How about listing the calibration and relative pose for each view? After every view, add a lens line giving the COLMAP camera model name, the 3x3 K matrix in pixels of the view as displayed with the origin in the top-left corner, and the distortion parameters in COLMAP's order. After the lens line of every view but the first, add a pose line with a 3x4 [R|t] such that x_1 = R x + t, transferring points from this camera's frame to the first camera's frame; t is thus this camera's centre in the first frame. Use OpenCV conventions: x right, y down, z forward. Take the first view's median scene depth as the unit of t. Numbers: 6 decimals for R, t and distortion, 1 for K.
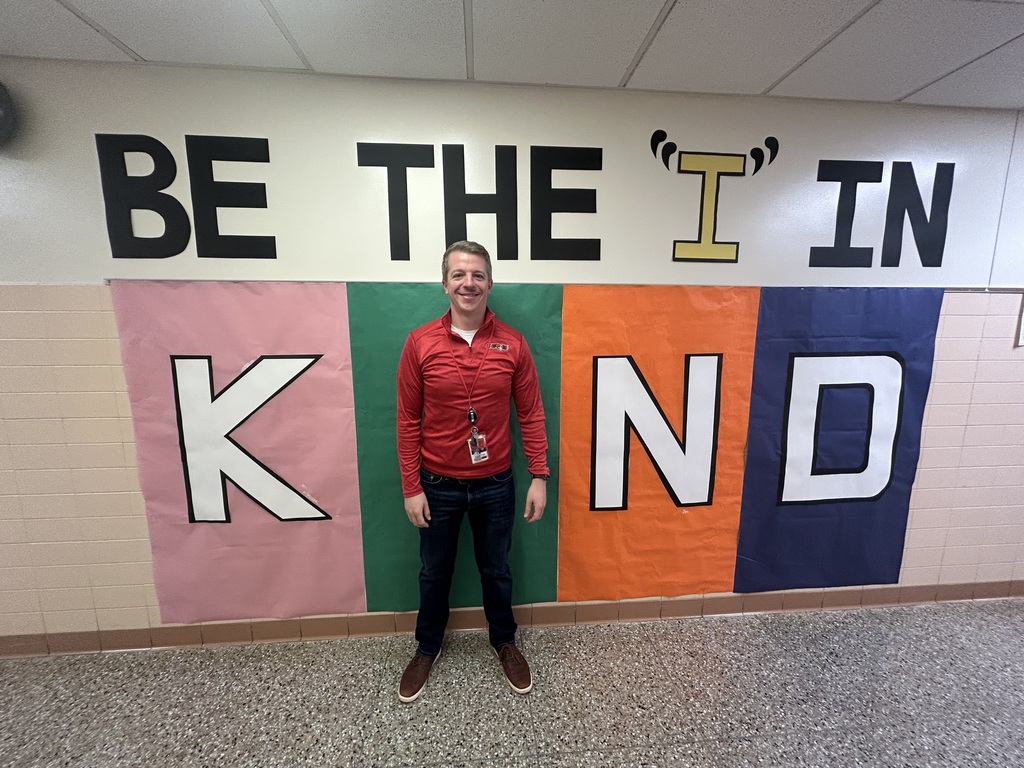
lens RADIAL K [[411.3, 0, 513.1], [0, 411.3, 384.0], [0, 0, 1]] dist [0.001766, -0.000283]
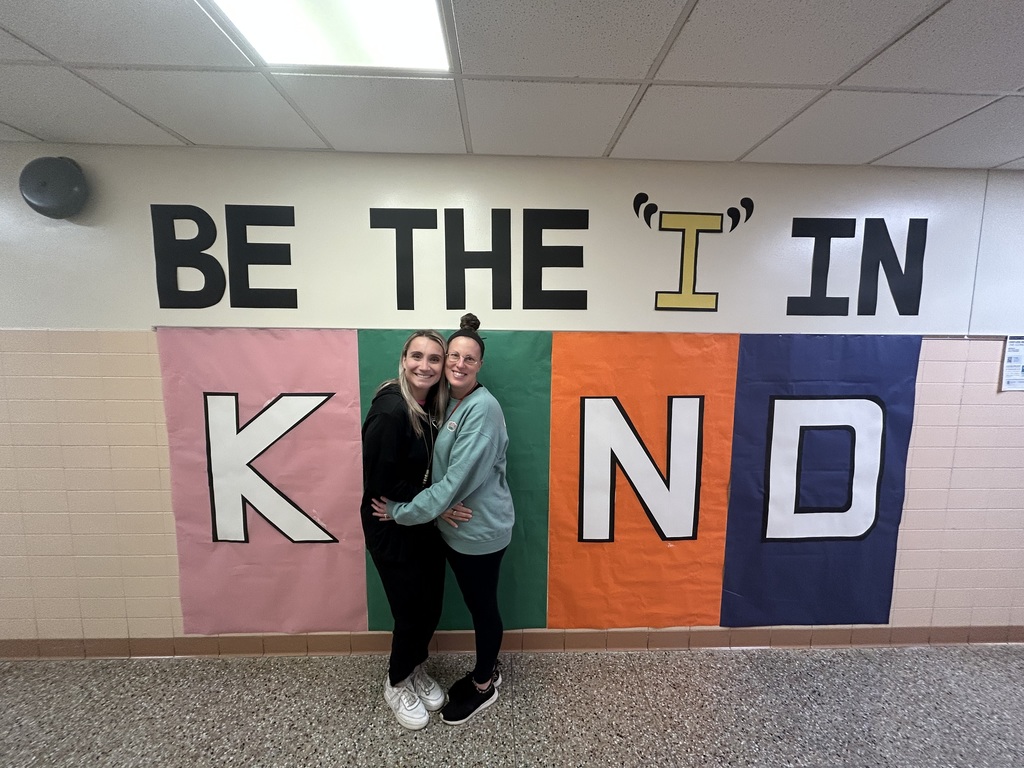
lens RADIAL K [[411.3, 0, 514.5], [0, 411.3, 383.2], [0, 0, 1]] dist [0.001766, -0.000283]
pose [[0.998743, 0.013333, -0.048312, 0.074801], [-0.015408, 0.998963, -0.042837, -0.055379], [0.047690, 0.043527, 0.997913, -0.088445]]
